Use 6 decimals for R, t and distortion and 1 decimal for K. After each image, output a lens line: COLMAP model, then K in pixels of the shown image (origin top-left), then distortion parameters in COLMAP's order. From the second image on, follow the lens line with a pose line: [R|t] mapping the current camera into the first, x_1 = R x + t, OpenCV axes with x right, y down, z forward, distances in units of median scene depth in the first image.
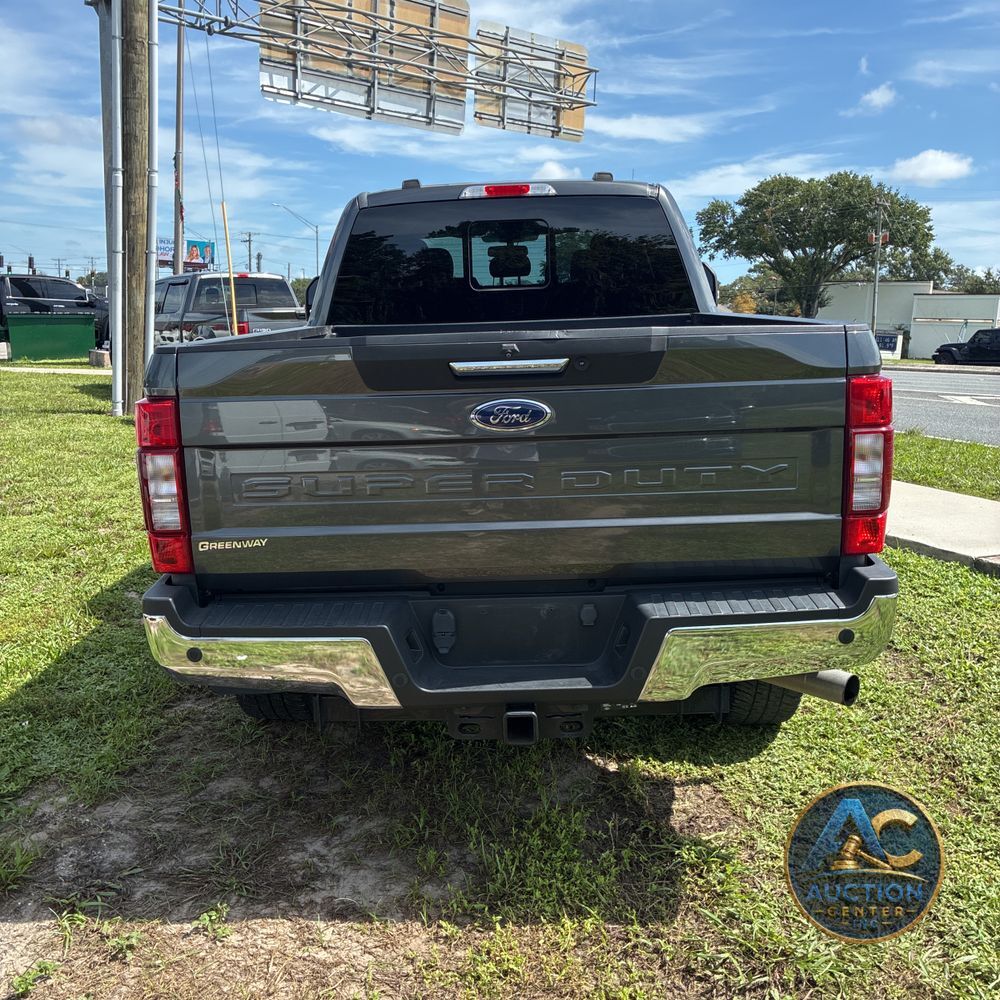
lens RADIAL K [[1009.9, 0, 500.0], [0, 1009.9, 500.0], [0, 0, 1]] dist [0.014188, -0.008434]
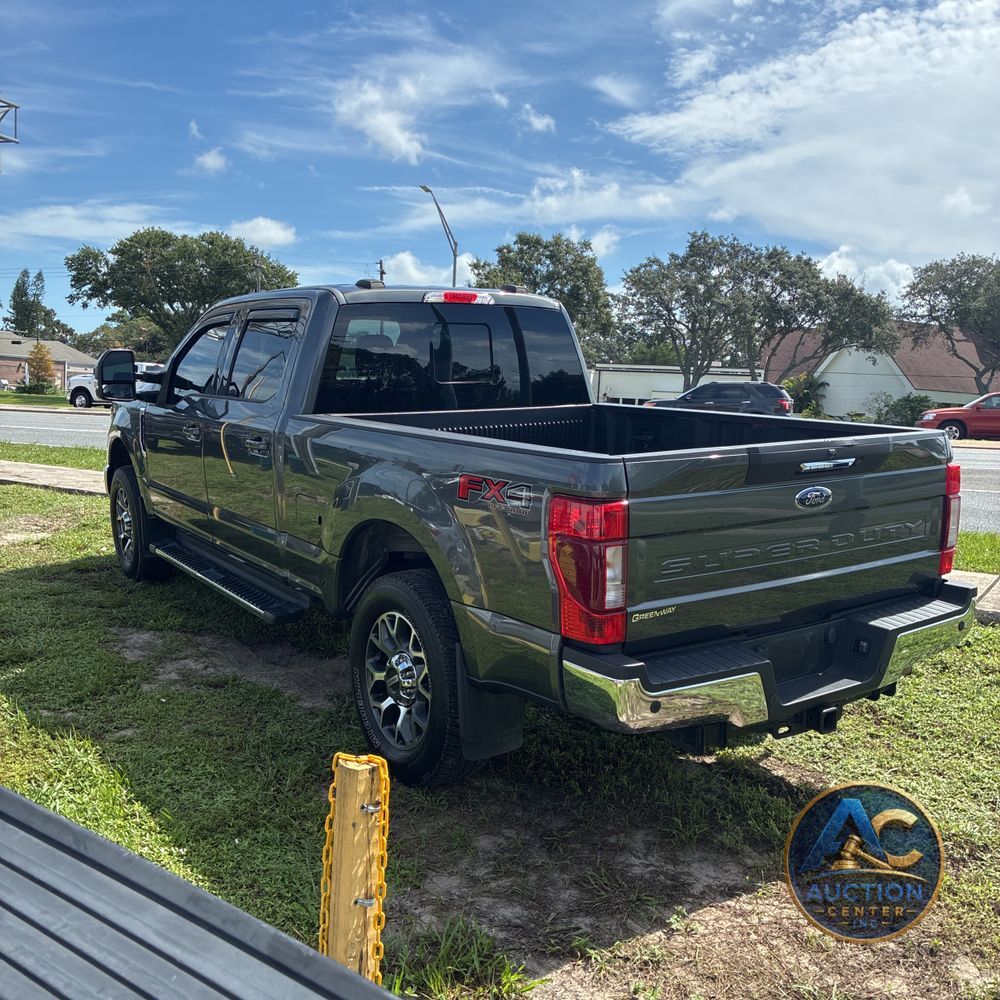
lens RADIAL K [[1012.5, 0, 500.0], [0, 1012.5, 500.0], [0, 0, 1]] dist [0.027742, -0.016810]
pose [[0.816600, -0.053095, 0.574757, -0.396467], [0.081325, 0.996411, -0.023498, -0.028790], [-0.571446, 0.065931, 0.817987, 0.027501]]
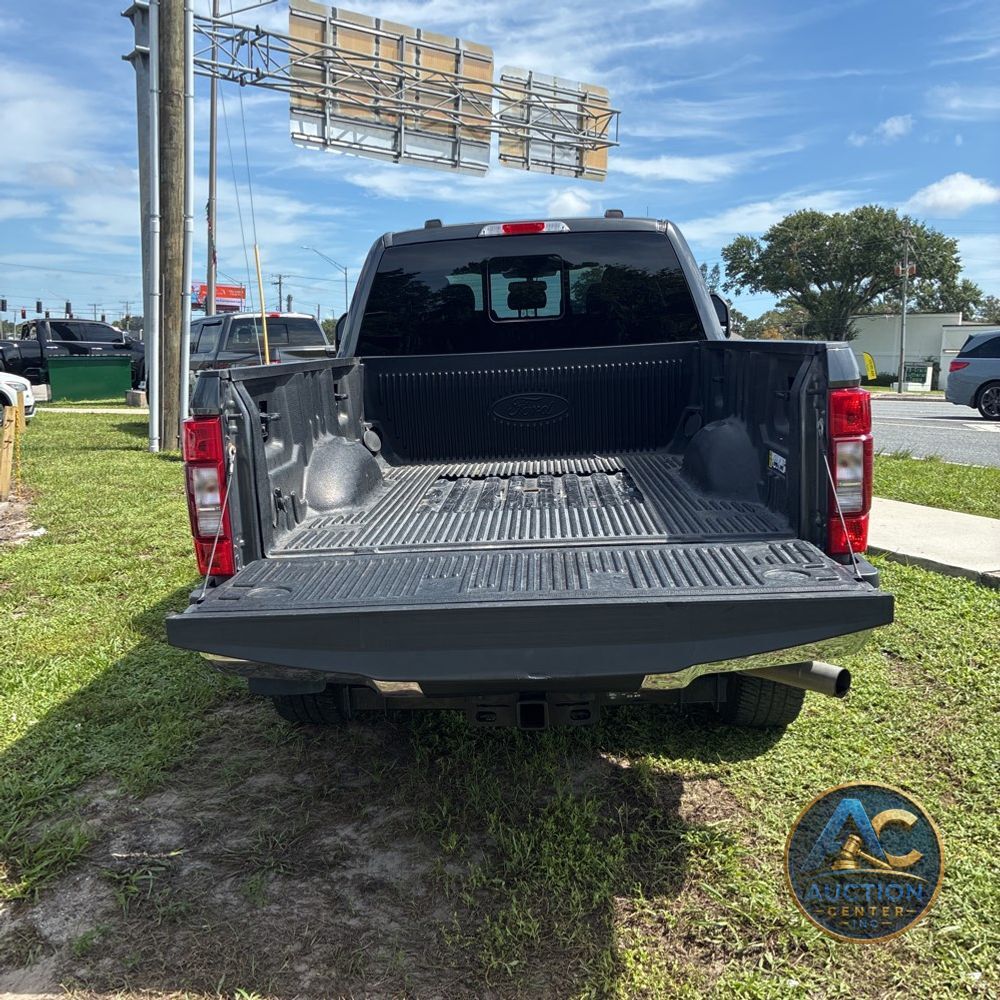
lens RADIAL K [[1012.7, 0, 500.0], [0, 1012.7, 500.0], [0, 0, 1]] dist [0.019718, -0.029153]
pose [[0.999542, -0.009796, -0.028647, 0.006483], [0.008726, 0.999269, -0.037230, 0.012169], [0.028991, 0.036963, 0.998896, -0.036539]]
